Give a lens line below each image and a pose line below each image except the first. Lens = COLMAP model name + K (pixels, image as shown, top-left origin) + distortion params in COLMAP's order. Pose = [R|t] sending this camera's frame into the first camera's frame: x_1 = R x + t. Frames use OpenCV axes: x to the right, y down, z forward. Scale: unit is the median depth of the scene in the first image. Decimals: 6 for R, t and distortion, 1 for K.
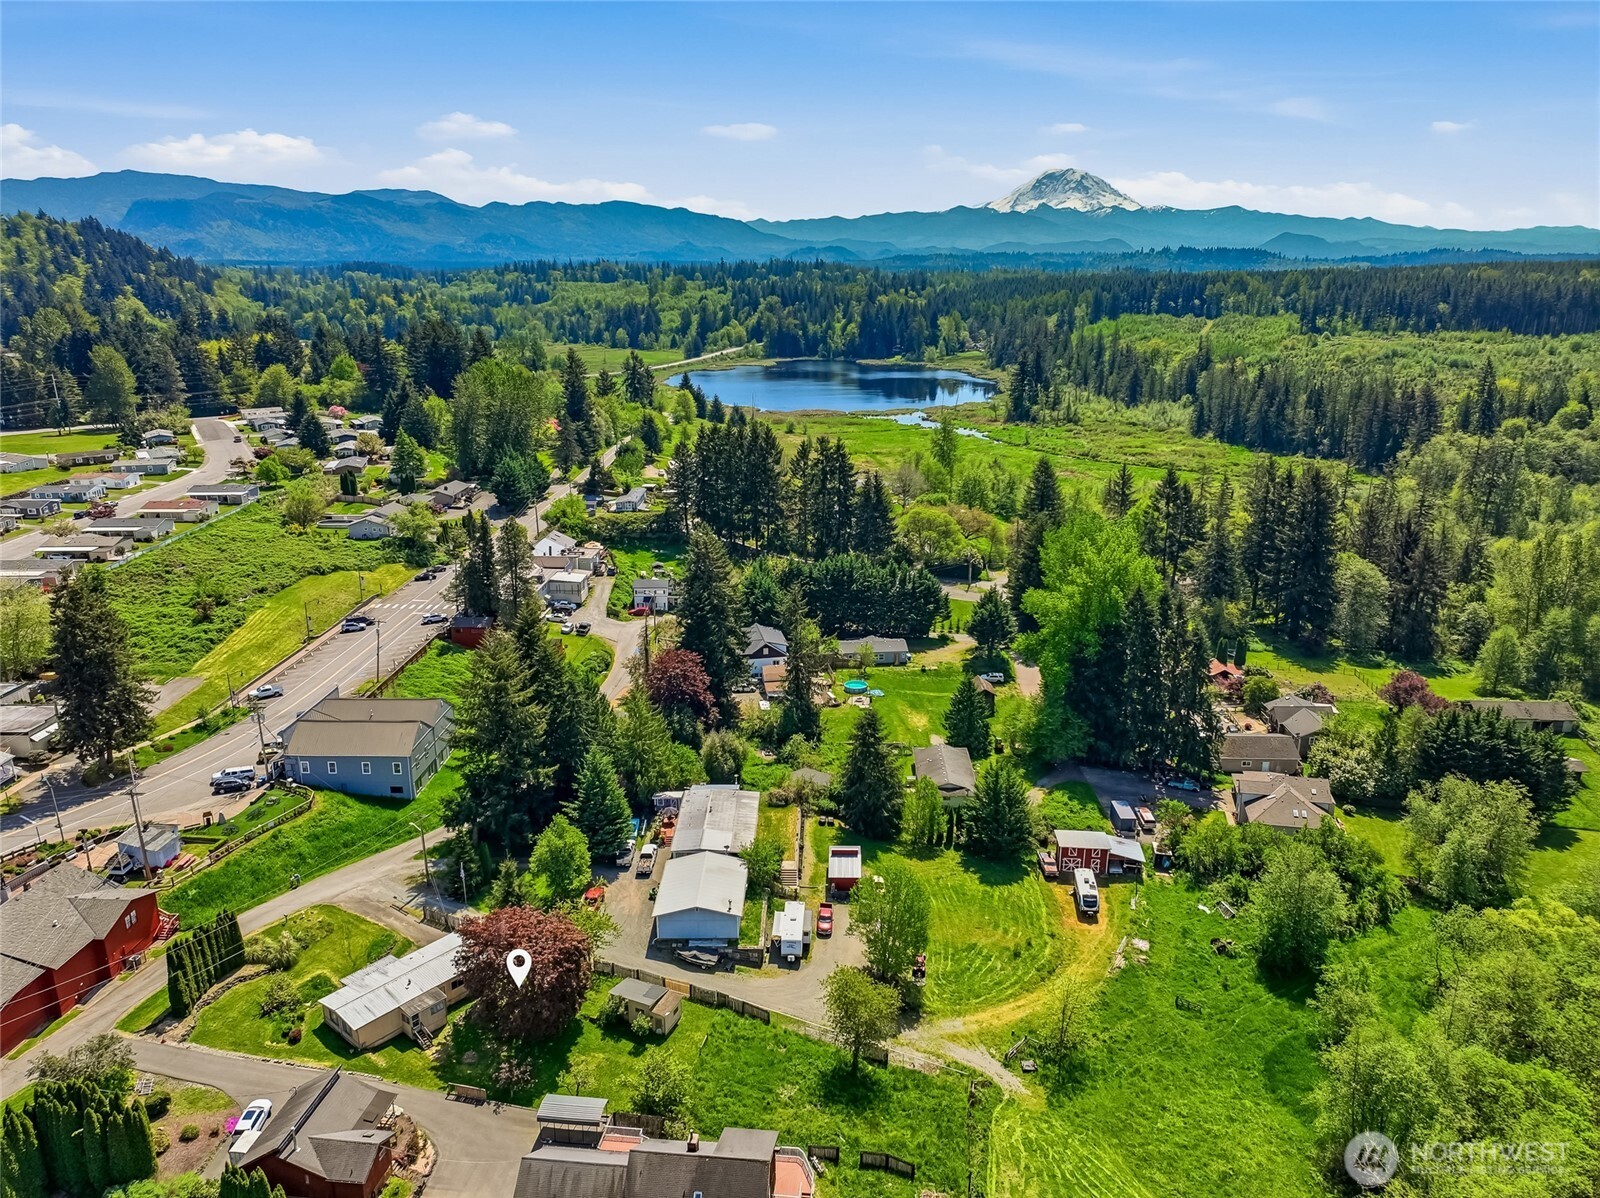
lens RADIAL K [[1158.3, 0, 812.2], [0, 1158.3, 598.1], [0, 0, 1]] dist [-0.008675, 0.034579]
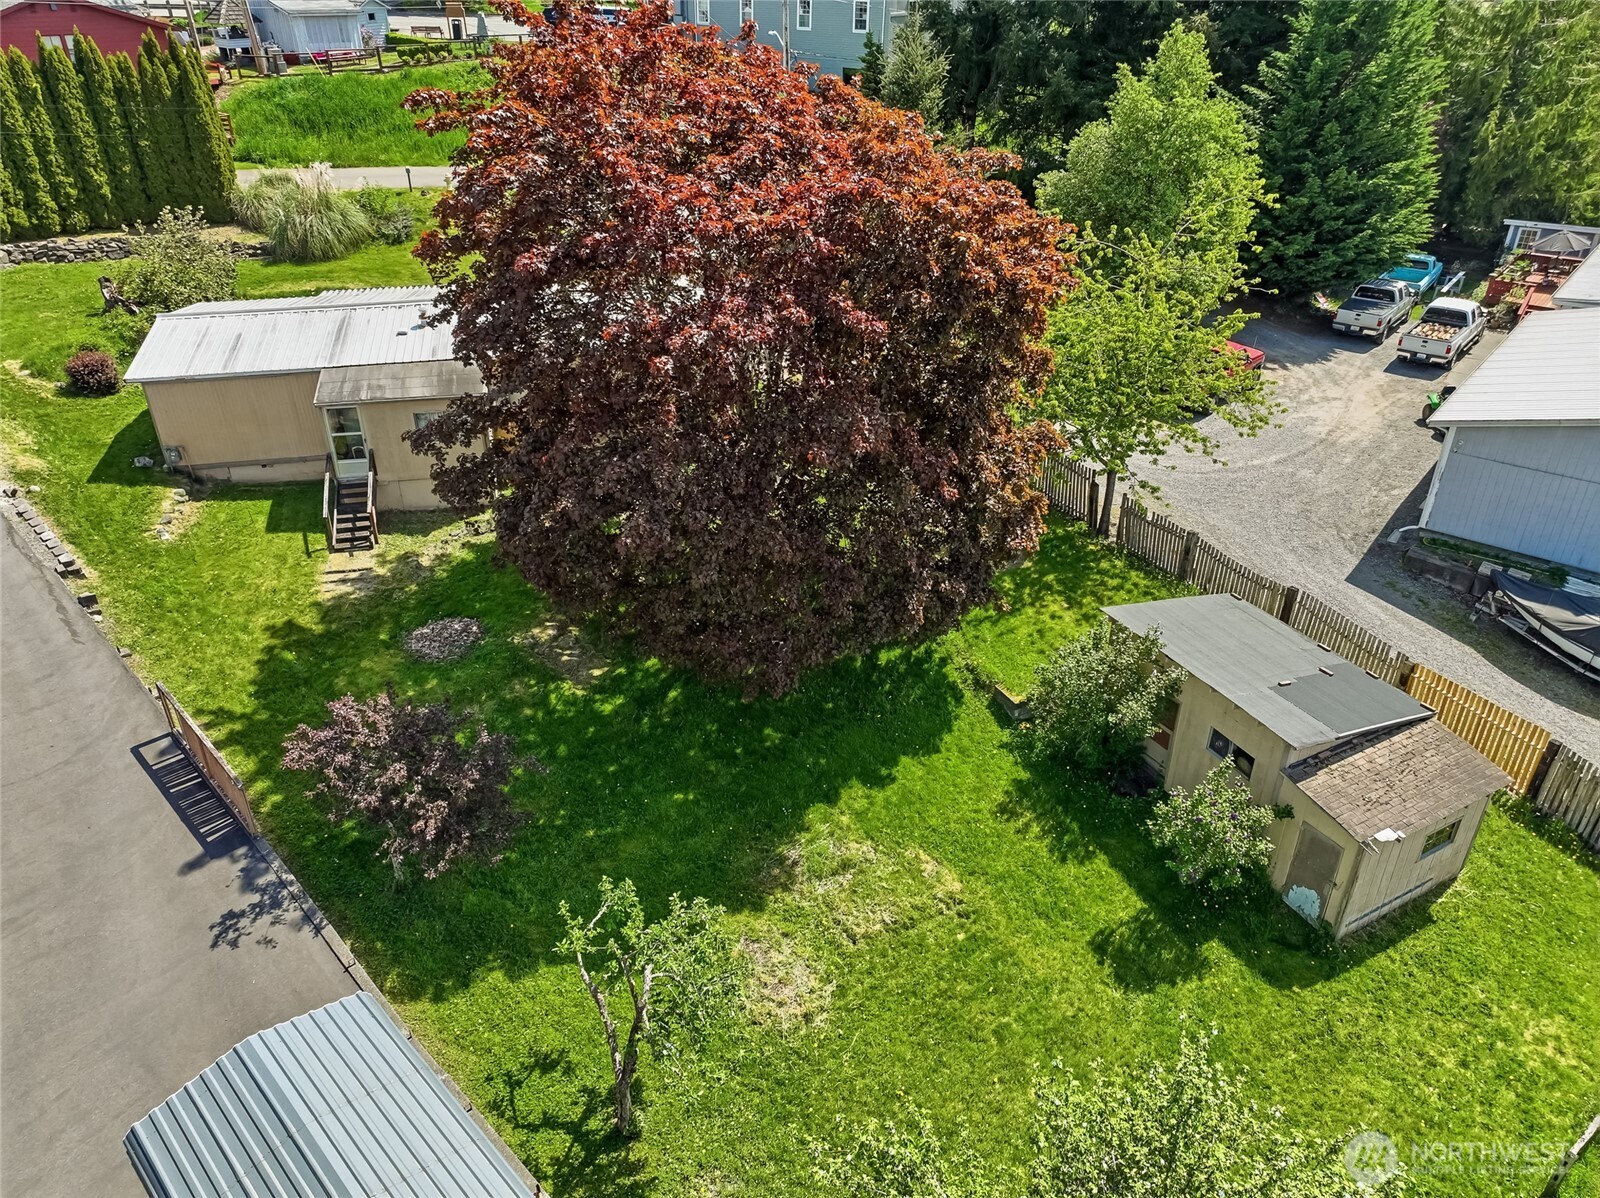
lens RADIAL K [[1133.6, 0, 800.0], [0, 1133.6, 599.0], [0, 0, 1]] dist [-0.014652, 0.036972]
pose [[0.775856, 0.320466, -0.543460, -0.103594], [-0.185375, 0.939162, 0.289157, 0.270505], [0.603062, -0.123601, 0.788061, 0.754660]]
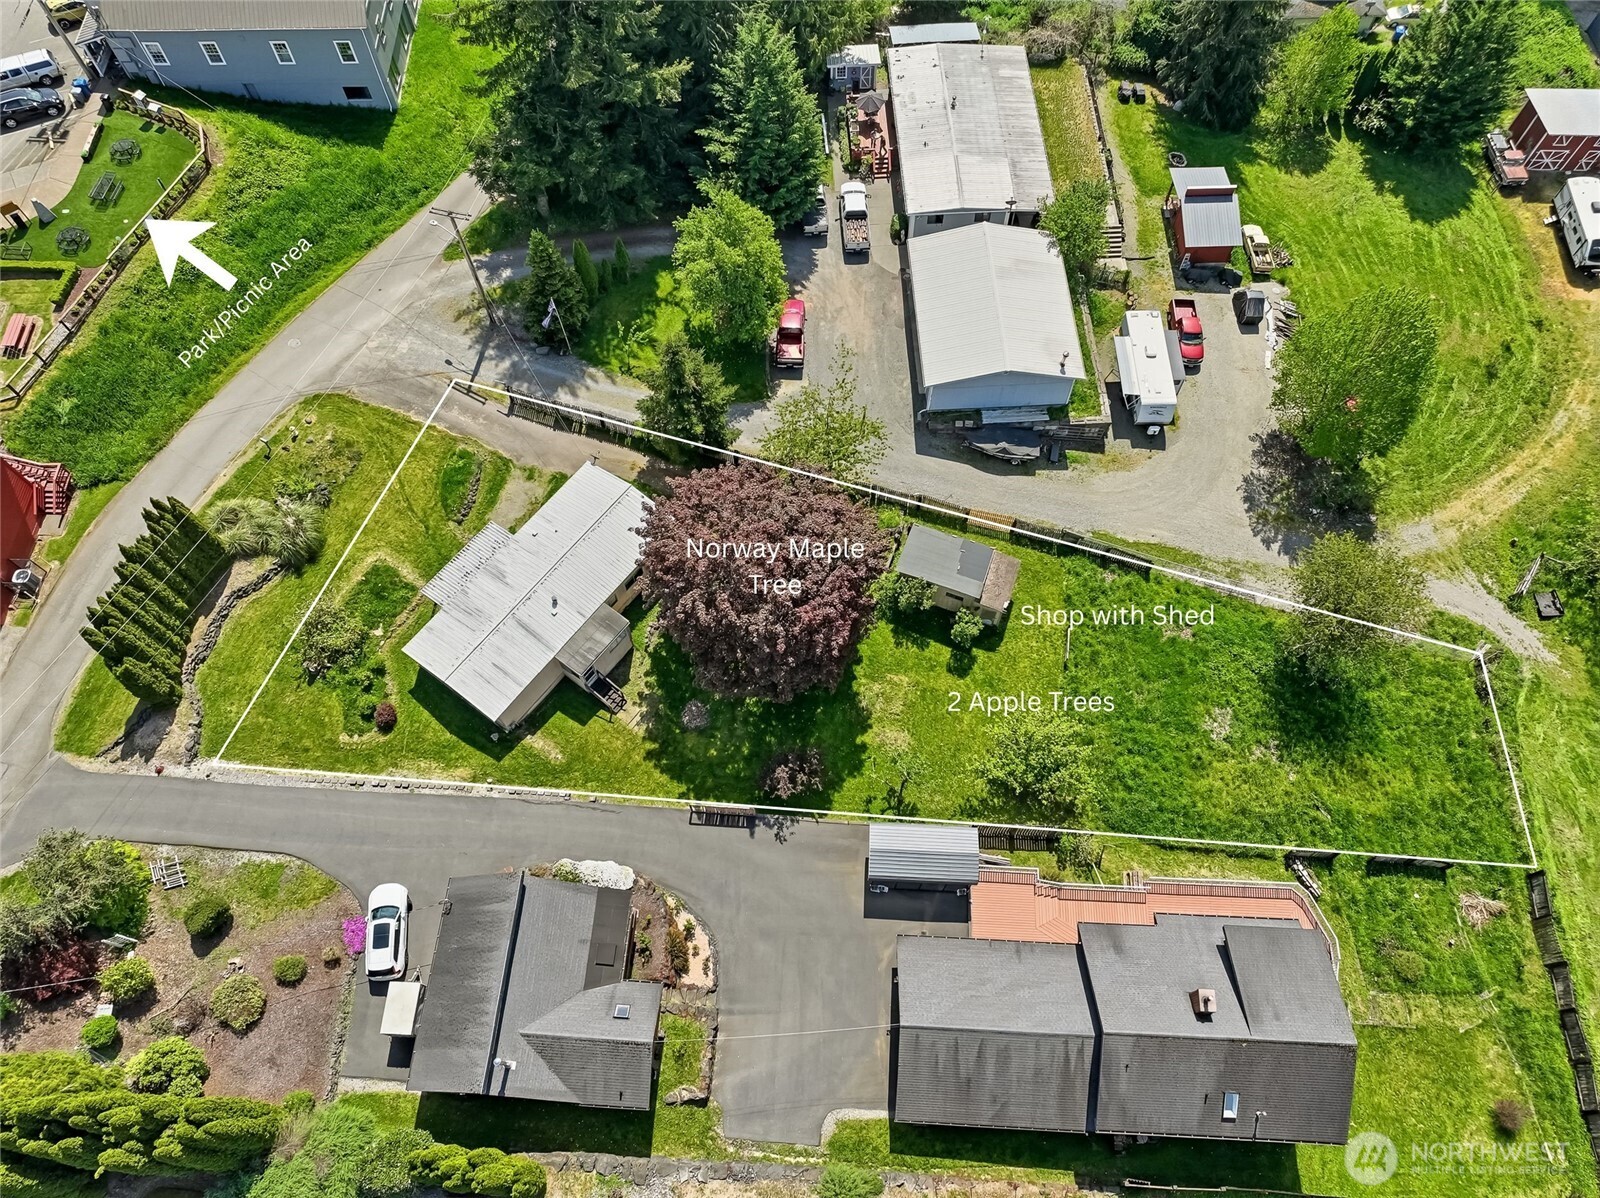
lens RADIAL K [[1158.3, 0, 812.2], [0, 1158.3, 598.1], [0, 0, 1]] dist [-0.008675, 0.034579]
pose [[0.997906, -0.055177, 0.033763, -0.220312], [0.013816, 0.691697, 0.722056, -0.058588], [-0.063194, -0.720077, 0.691011, 0.552996]]
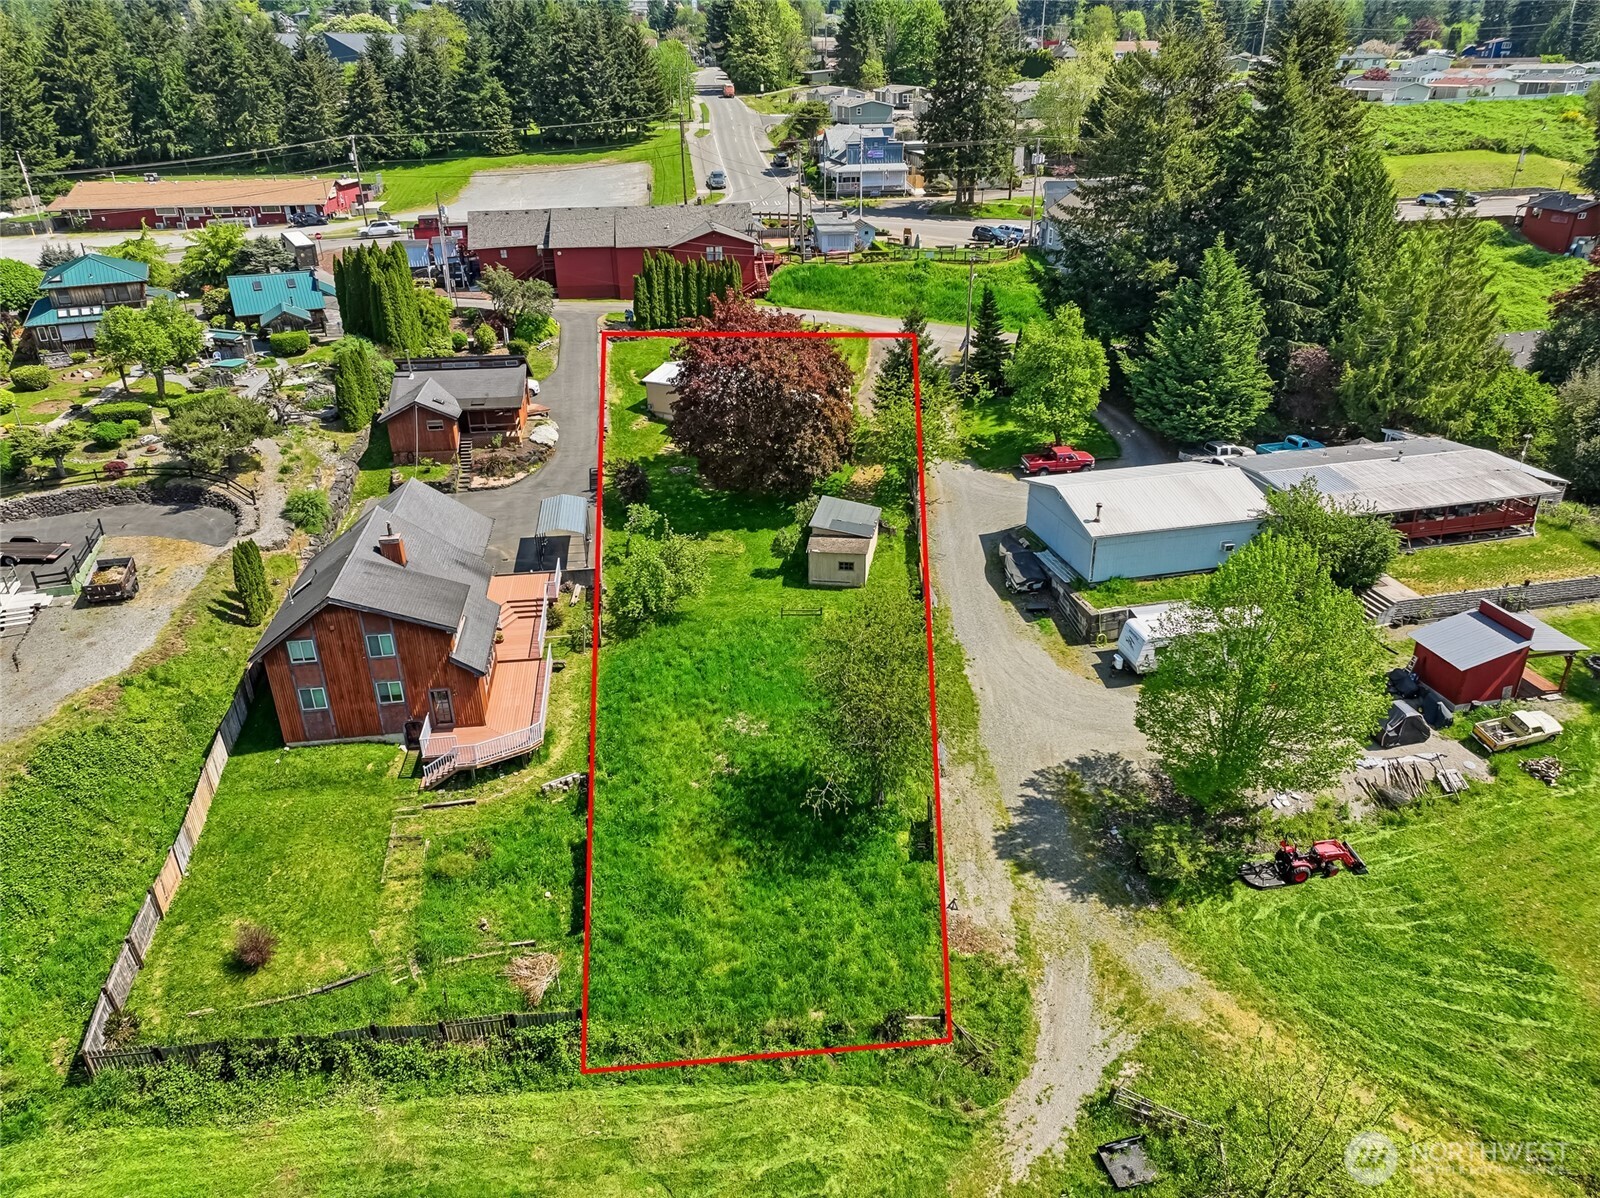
lens RADIAL K [[1133.6, 0, 800.0], [0, 1133.6, 599.0], [0, 0, 1]] dist [-0.014652, 0.036972]
pose [[0.241563, 0.429043, -0.870385, 0.353378], [-0.274191, 0.890575, 0.362898, 0.157757], [0.930842, 0.150989, 0.332770, 0.732241]]
